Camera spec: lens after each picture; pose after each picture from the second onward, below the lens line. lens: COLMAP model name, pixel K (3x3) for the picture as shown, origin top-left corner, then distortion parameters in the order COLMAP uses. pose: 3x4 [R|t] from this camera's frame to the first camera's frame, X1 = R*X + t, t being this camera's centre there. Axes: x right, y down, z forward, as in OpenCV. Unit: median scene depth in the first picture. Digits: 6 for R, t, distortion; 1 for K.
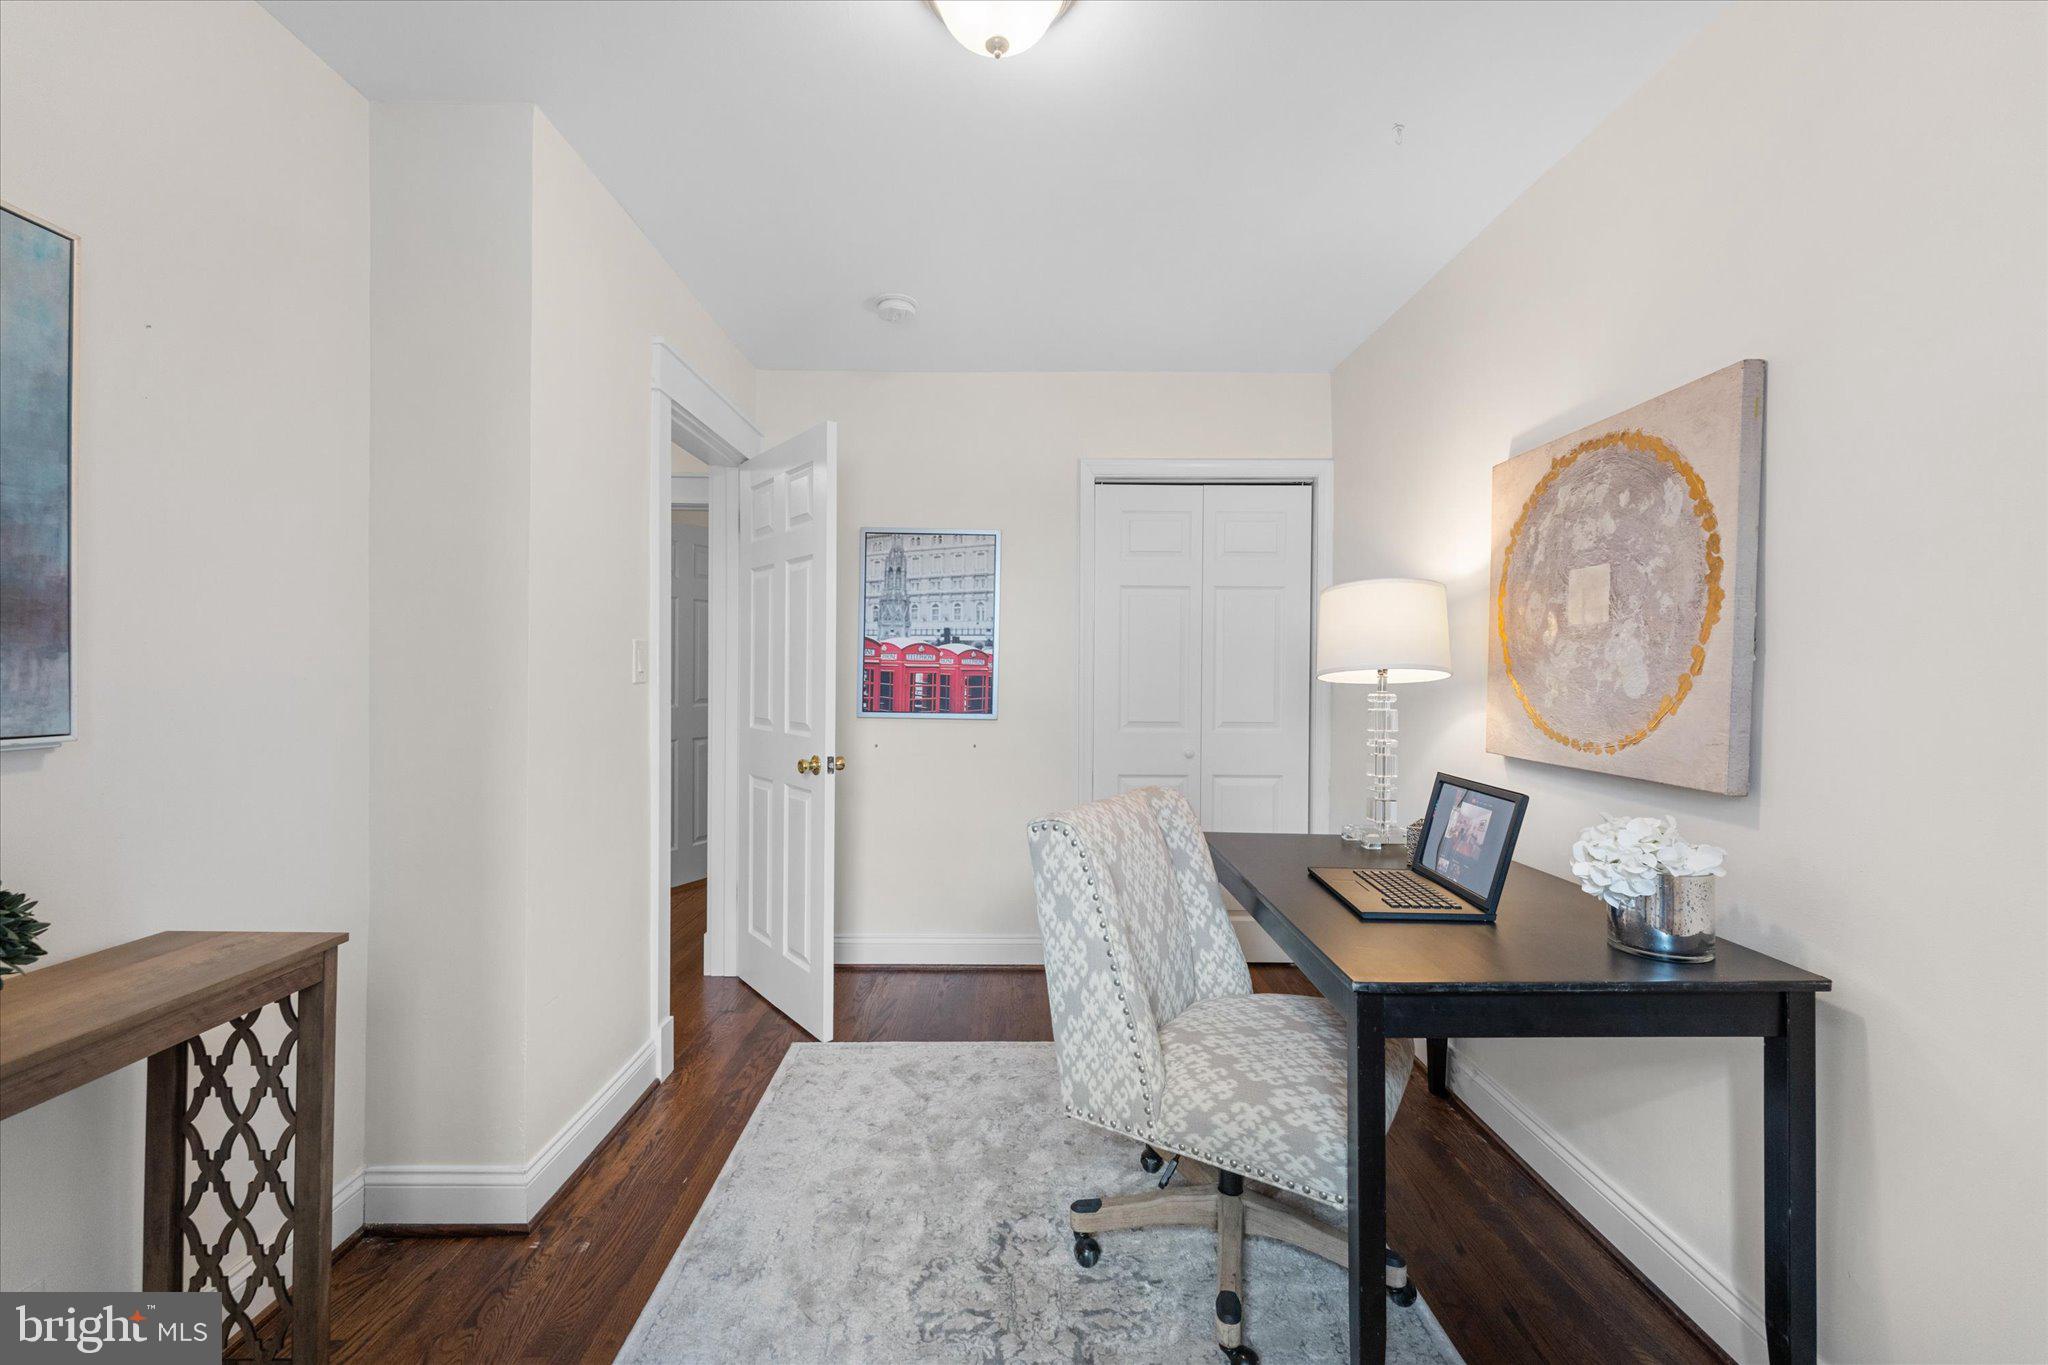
lens RADIAL K [[816.7, 0, 1025.2], [0, 816.7, 670.4], [0, 0, 1]] dist [0.000834, 0.000138]
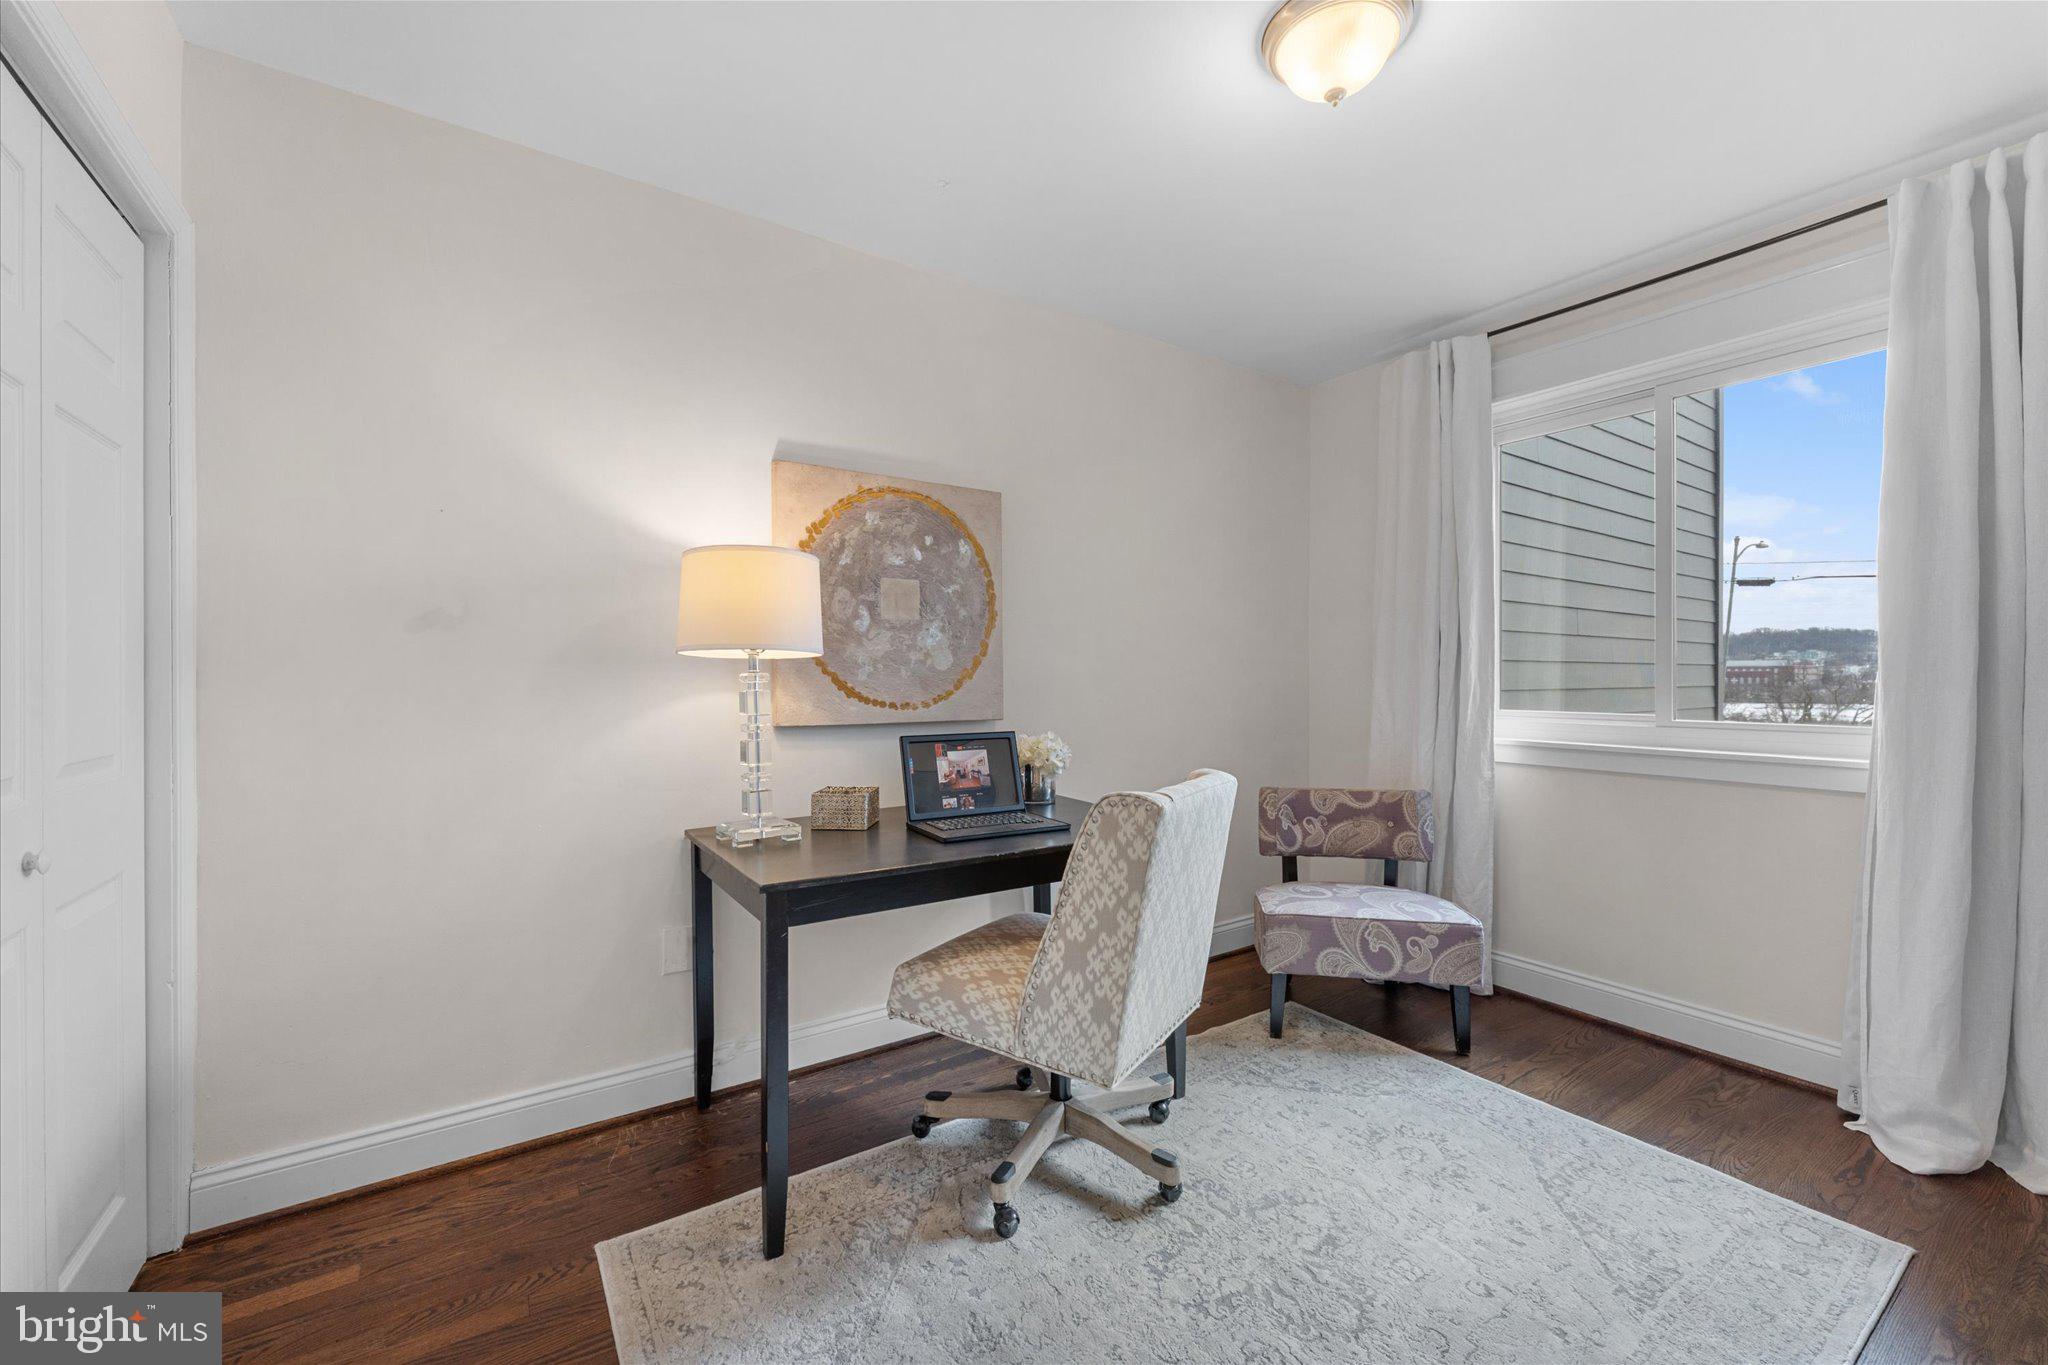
lens RADIAL K [[816.7, 0, 1021.9], [0, 816.7, 687.5], [0, 0, 1]] dist [0.000834, 0.000138]
pose [[-0.533042, -0.014557, 0.845963, -0.627341], [-0.004220, 0.999885, 0.014546, 0.040277], [-0.846078, 0.004184, -0.533043, 1.599690]]
